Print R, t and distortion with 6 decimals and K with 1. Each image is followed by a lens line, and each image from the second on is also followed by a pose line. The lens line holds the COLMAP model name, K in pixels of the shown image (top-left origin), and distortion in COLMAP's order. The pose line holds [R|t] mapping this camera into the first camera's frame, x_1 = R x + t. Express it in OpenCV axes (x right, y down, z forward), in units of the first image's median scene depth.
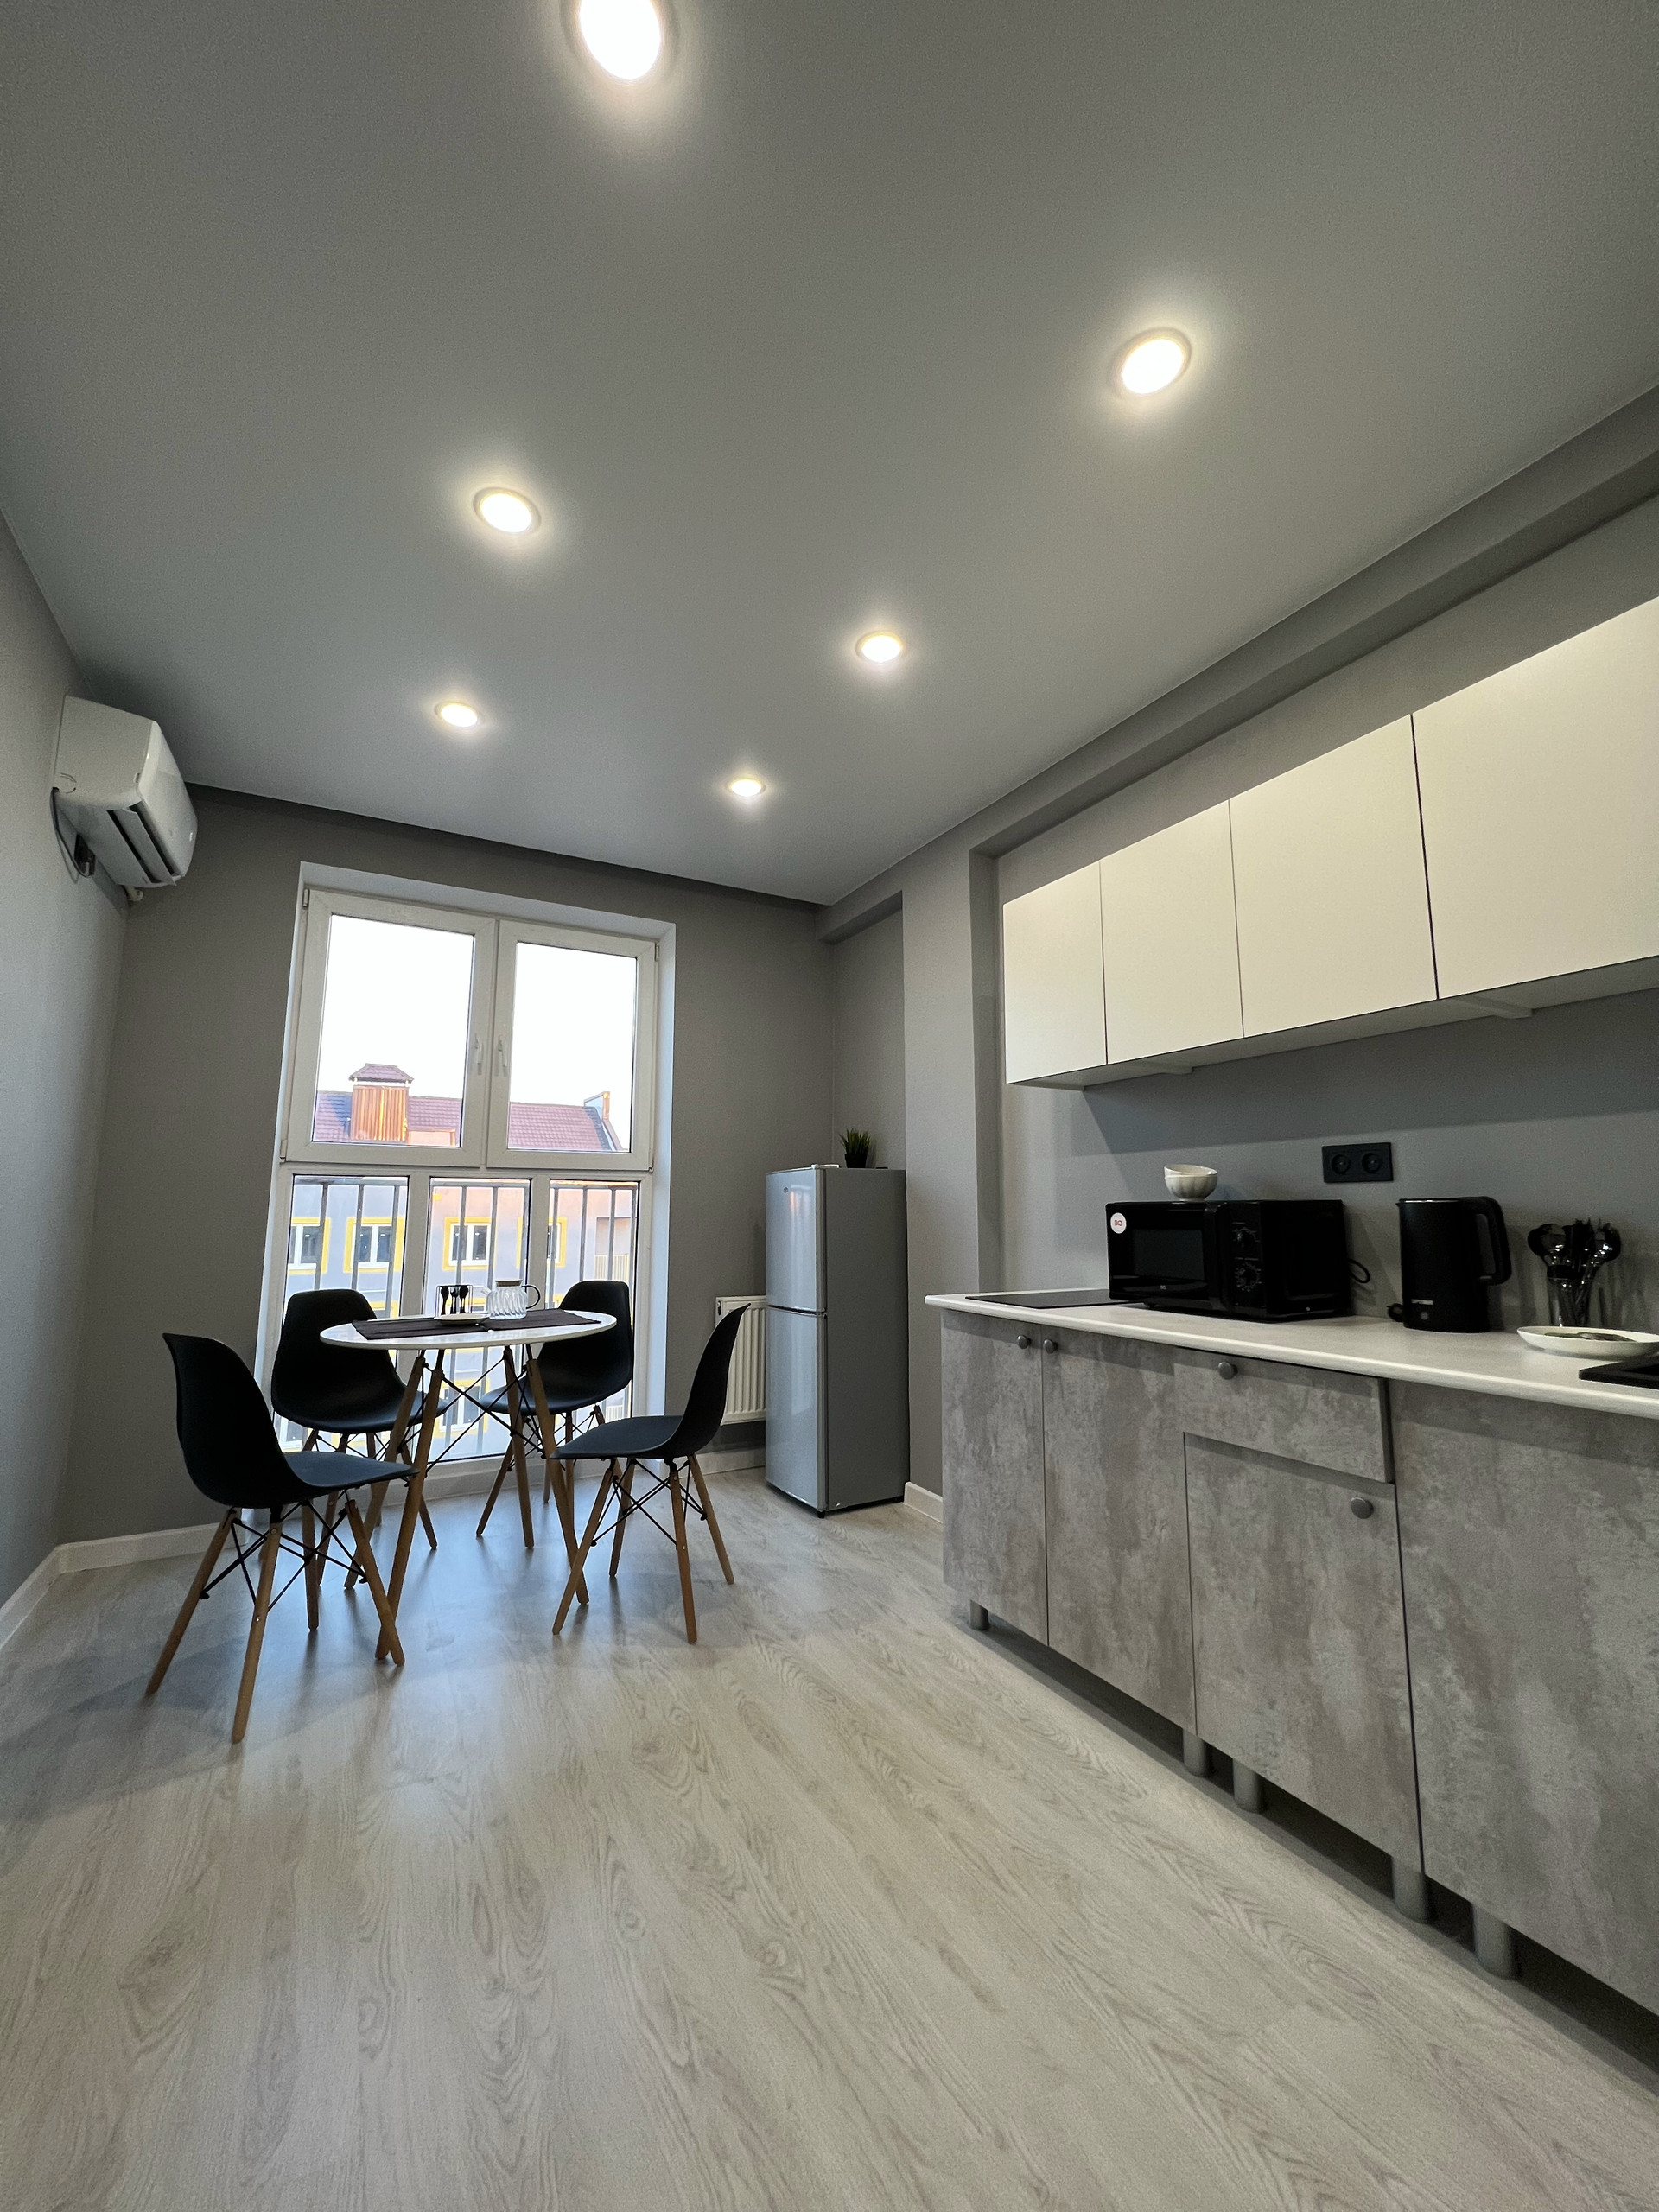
lens RADIAL K [[887.3, 0, 832.1], [0, 887.3, 1103.9], [0, 0, 1]] dist [-0.000390, -0.000004]
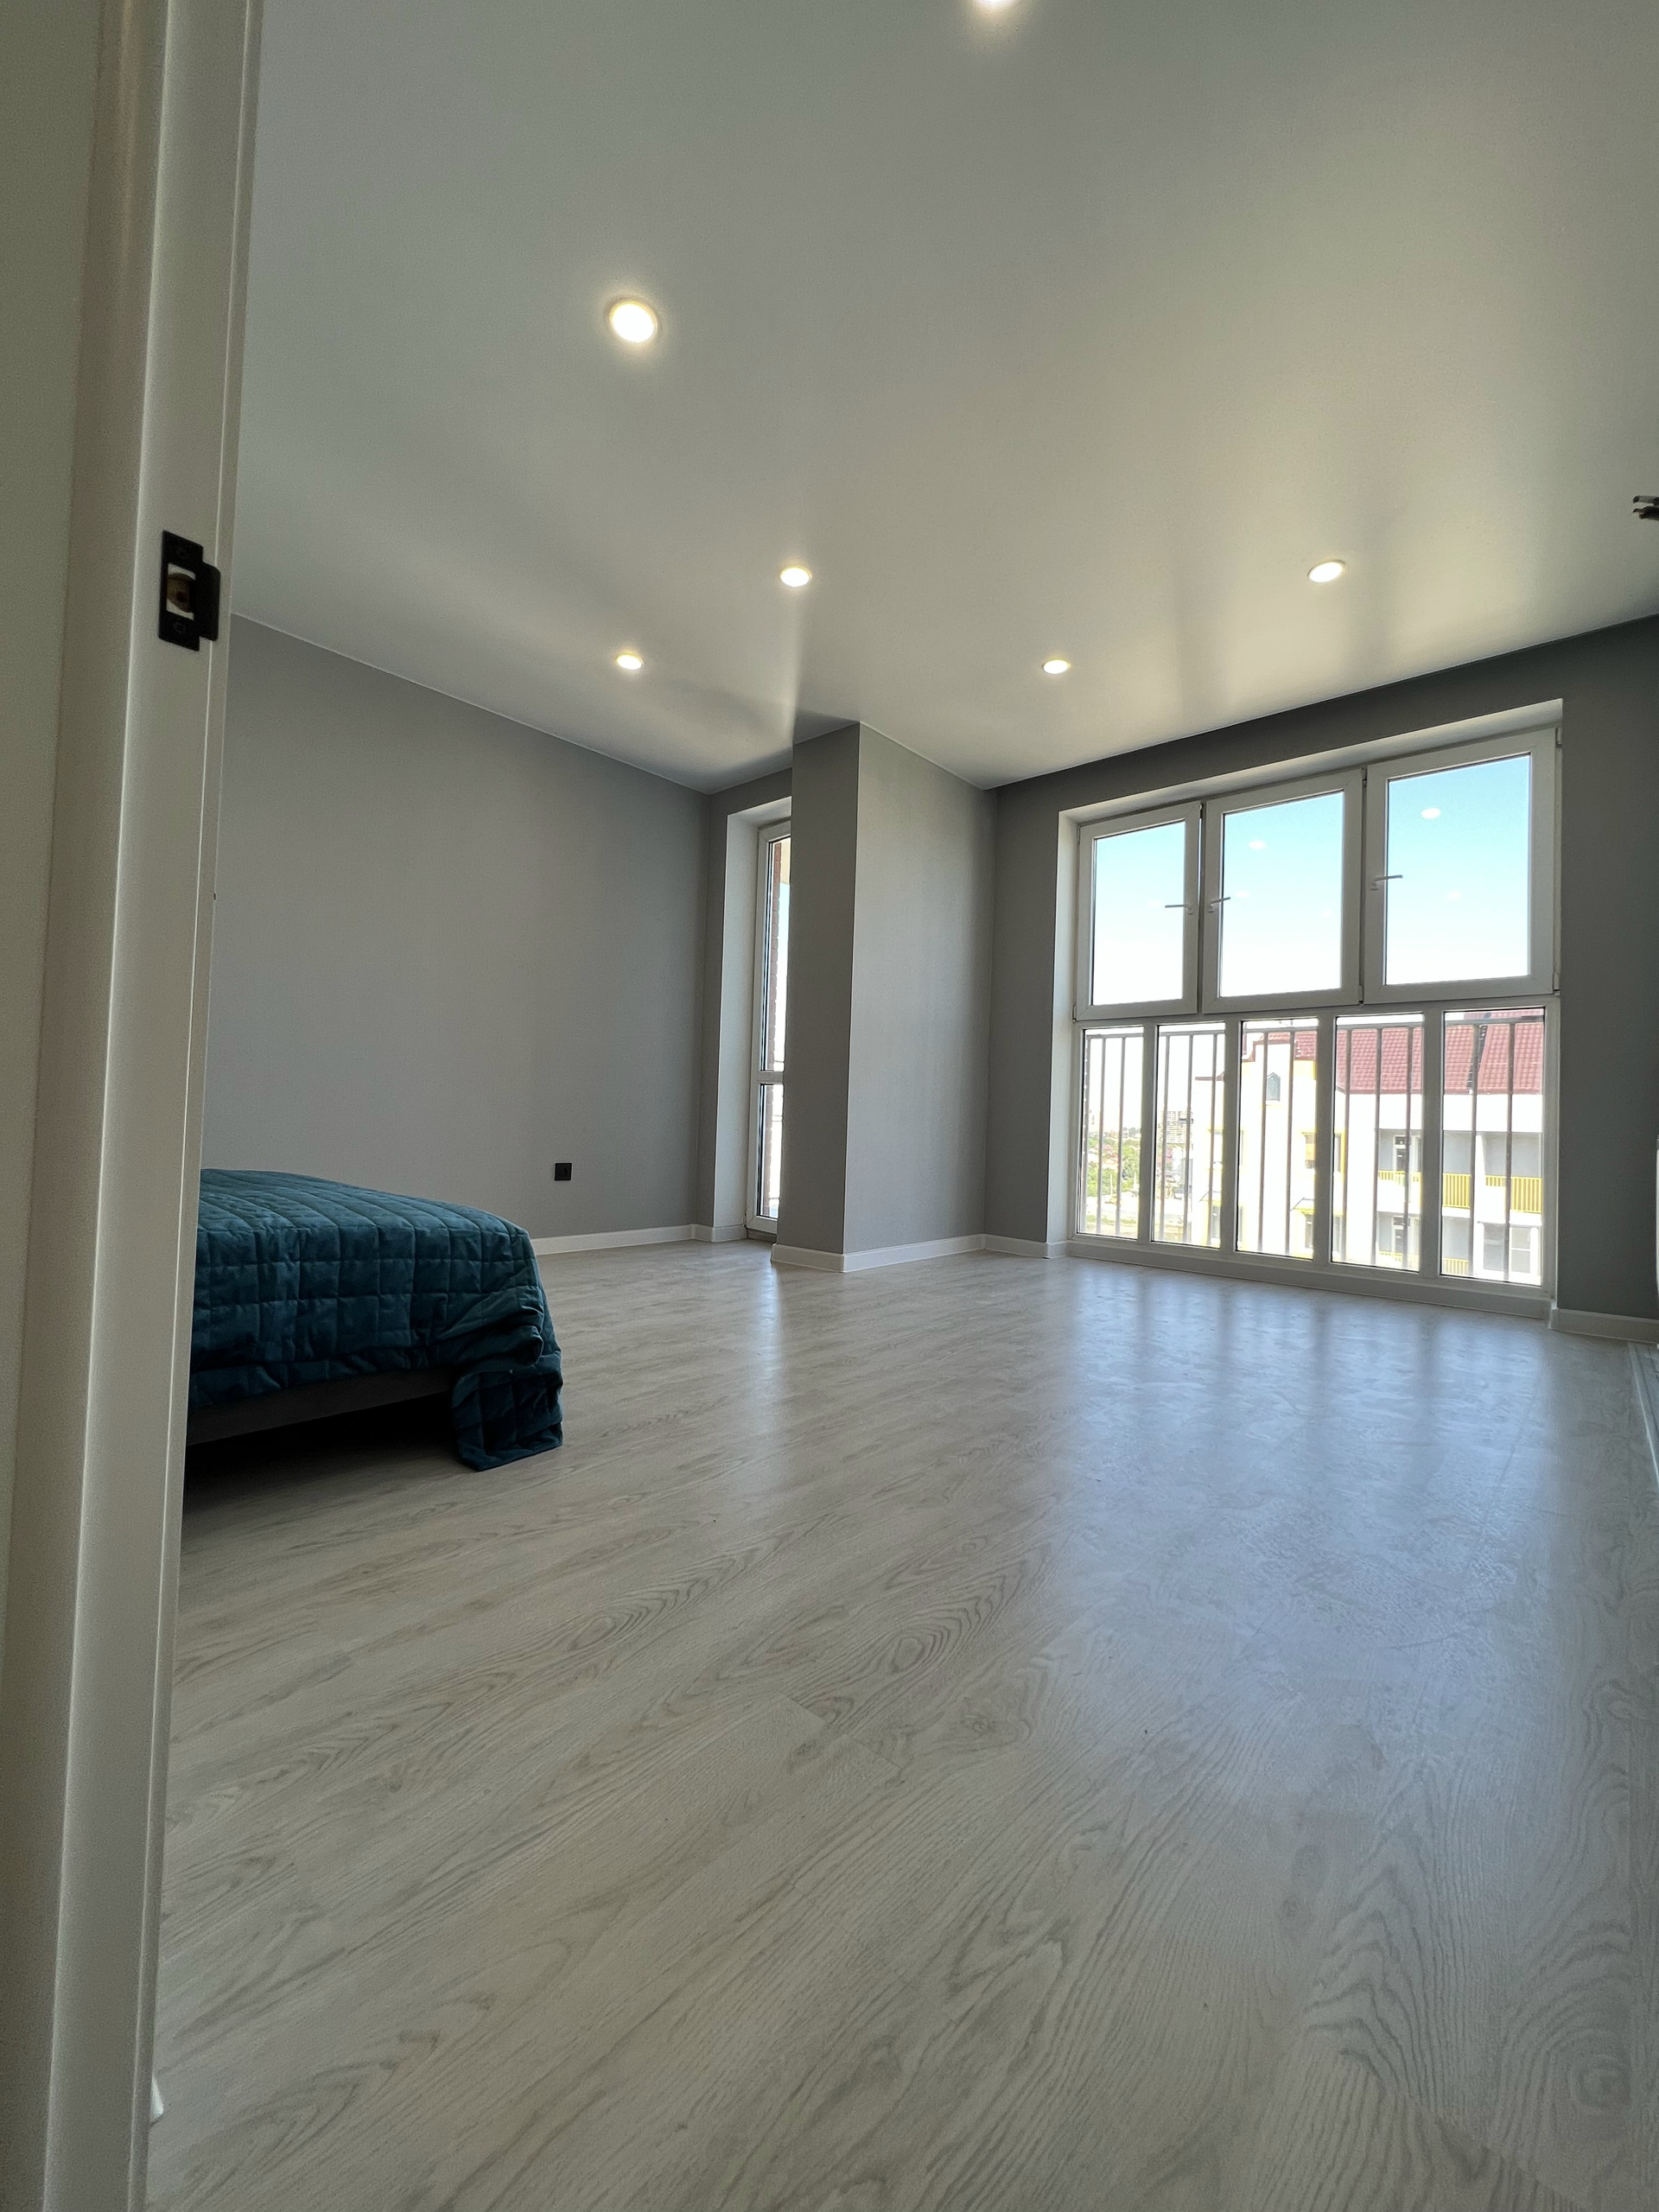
lens RADIAL K [[887.3, 0, 830.7], [0, 887.3, 1101.8], [0, 0, 1]] dist [-0.000390, -0.000004]
pose [[-0.334097, 0.010837, 0.942477, -0.740904], [-0.152548, 0.986129, -0.065415, 0.524805], [-0.930112, -0.165628, -0.327809, 1.473136]]
